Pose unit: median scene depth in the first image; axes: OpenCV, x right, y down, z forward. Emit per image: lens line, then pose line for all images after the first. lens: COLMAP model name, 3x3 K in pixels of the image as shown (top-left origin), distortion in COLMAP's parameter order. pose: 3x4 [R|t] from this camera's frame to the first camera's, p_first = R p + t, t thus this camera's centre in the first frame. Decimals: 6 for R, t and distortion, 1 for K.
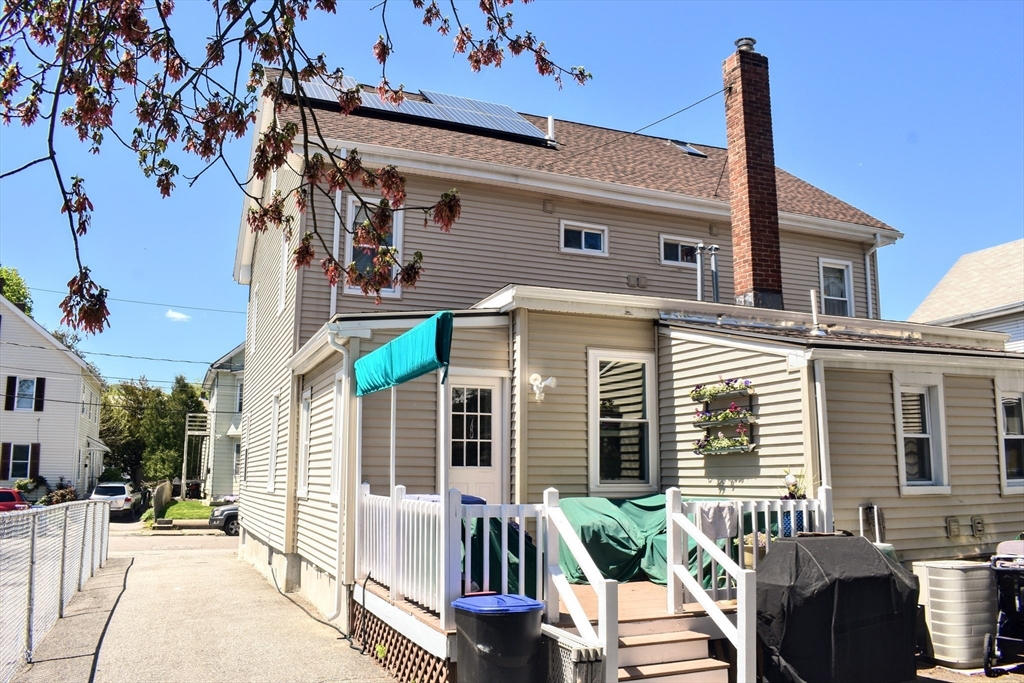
lens RADIAL K [[813.3, 0, 512.9], [0, 813.3, 345.3], [0, 0, 1]] dist [-0.086524, 0.007357]
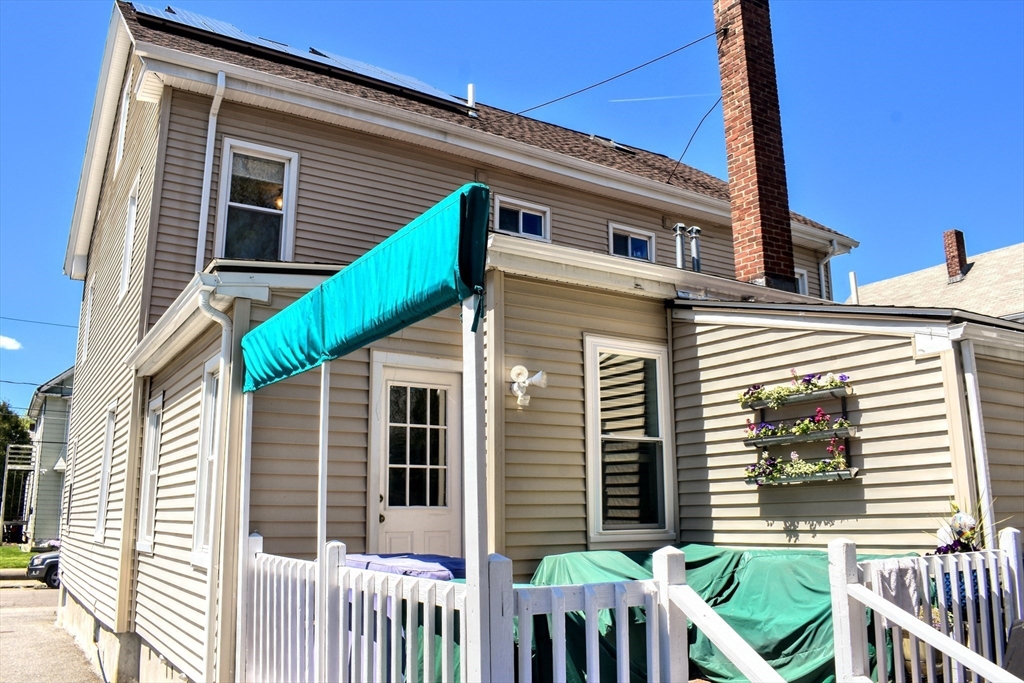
lens RADIAL K [[813.3, 0, 510.9], [0, 813.3, 343.8], [0, 0, 1]] dist [-0.086524, 0.007357]
pose [[0.984886, 0.025287, 0.171345, -0.077890], [-0.016912, 0.998598, -0.050162, 0.041981], [-0.172373, 0.046506, 0.983933, 0.284469]]
